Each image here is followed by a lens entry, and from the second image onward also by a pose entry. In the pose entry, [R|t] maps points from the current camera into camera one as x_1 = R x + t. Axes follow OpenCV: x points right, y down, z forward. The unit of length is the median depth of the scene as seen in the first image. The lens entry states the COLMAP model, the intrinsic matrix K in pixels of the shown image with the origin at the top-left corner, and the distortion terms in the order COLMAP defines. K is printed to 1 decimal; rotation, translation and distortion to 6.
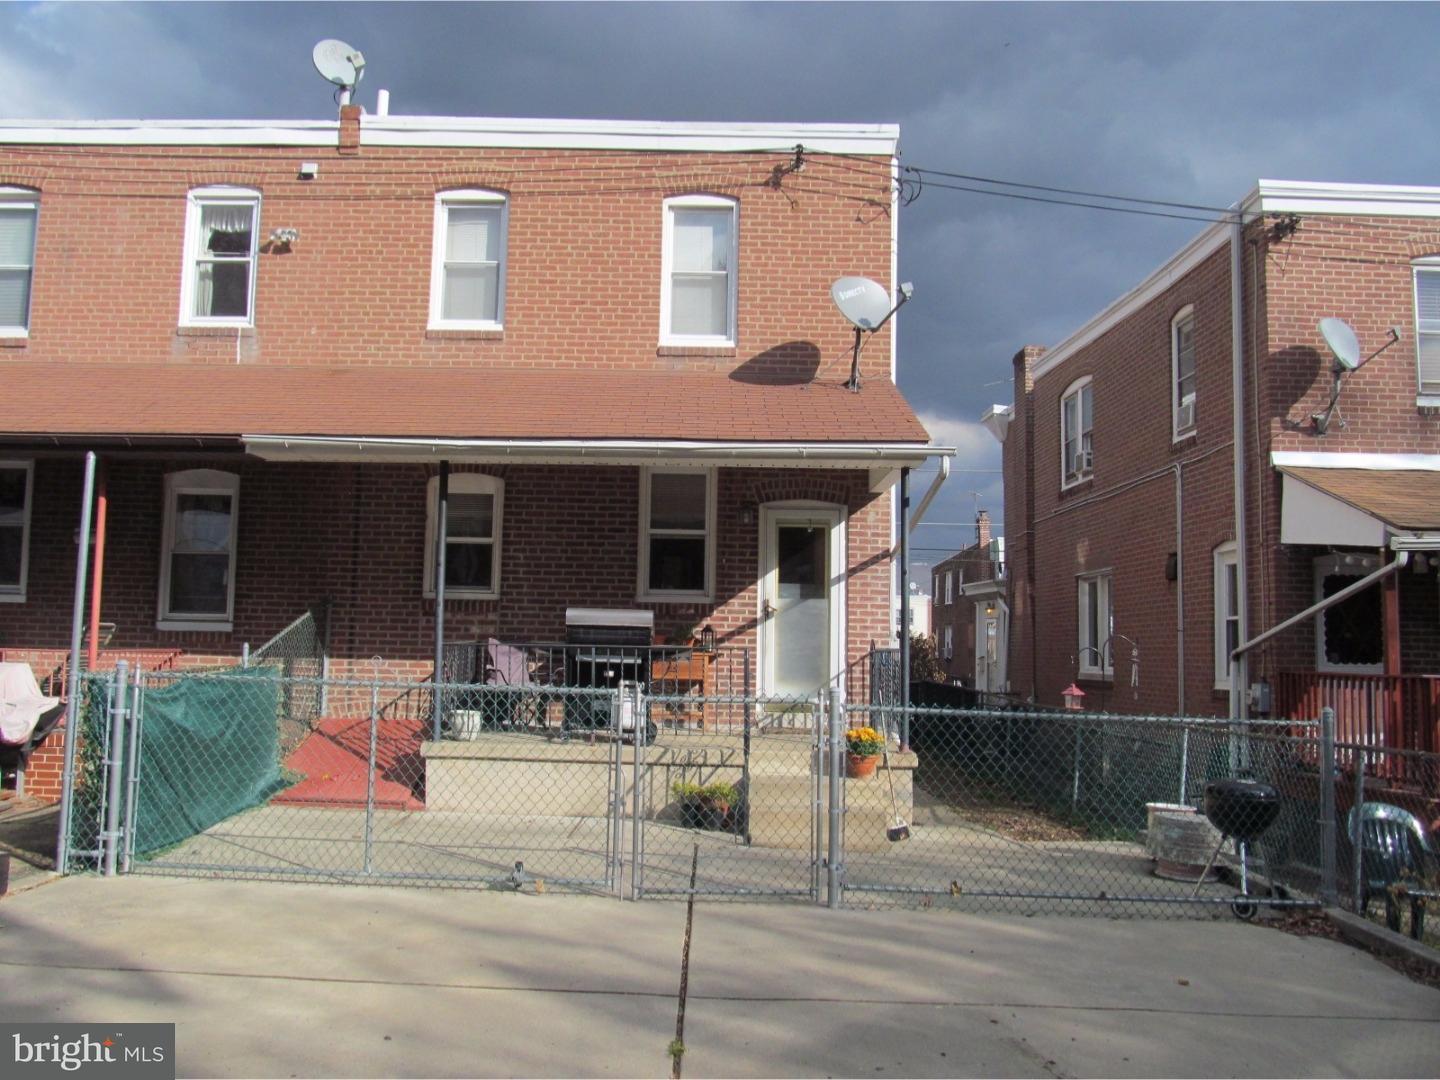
lens RADIAL K [[1176.1, 0, 720.0], [0, 1176.1, 540.0], [0, 0, 1]] dist [-0.071490, 0.032101]
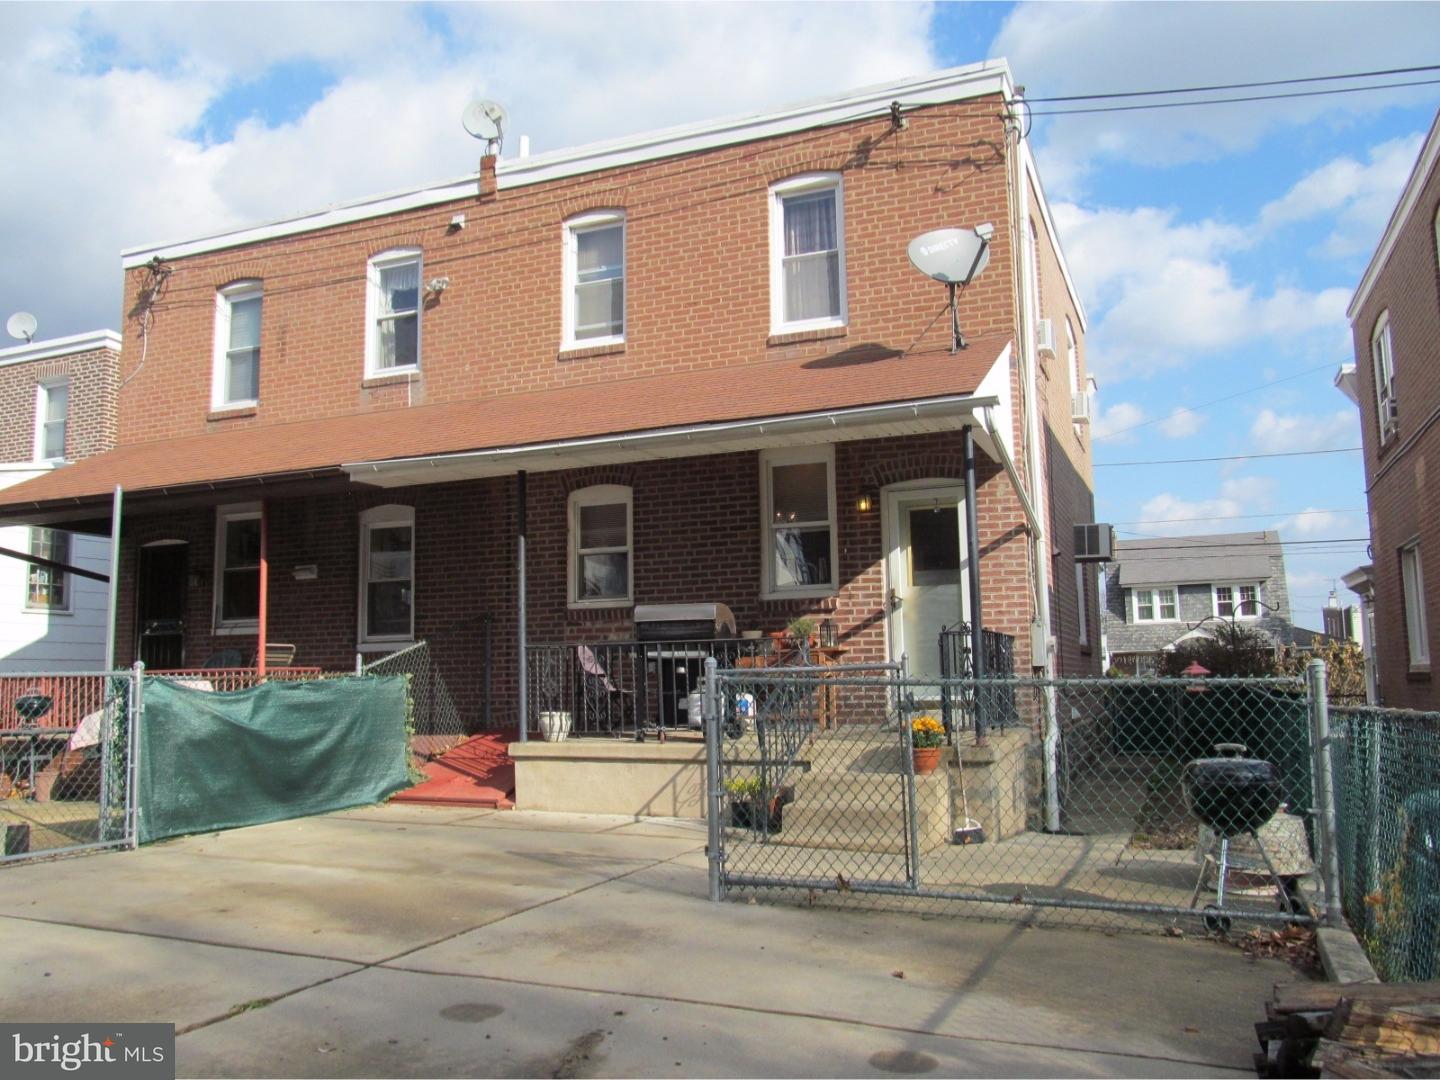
lens RADIAL K [[1176.1, 0, 720.0], [0, 1176.1, 540.0], [0, 0, 1]] dist [-0.071490, 0.032101]
pose [[0.923500, -0.080076, -0.375148, 0.261009], [0.068837, 0.996688, -0.043288, 0.042297], [0.377372, 0.014152, 0.925954, 0.088339]]
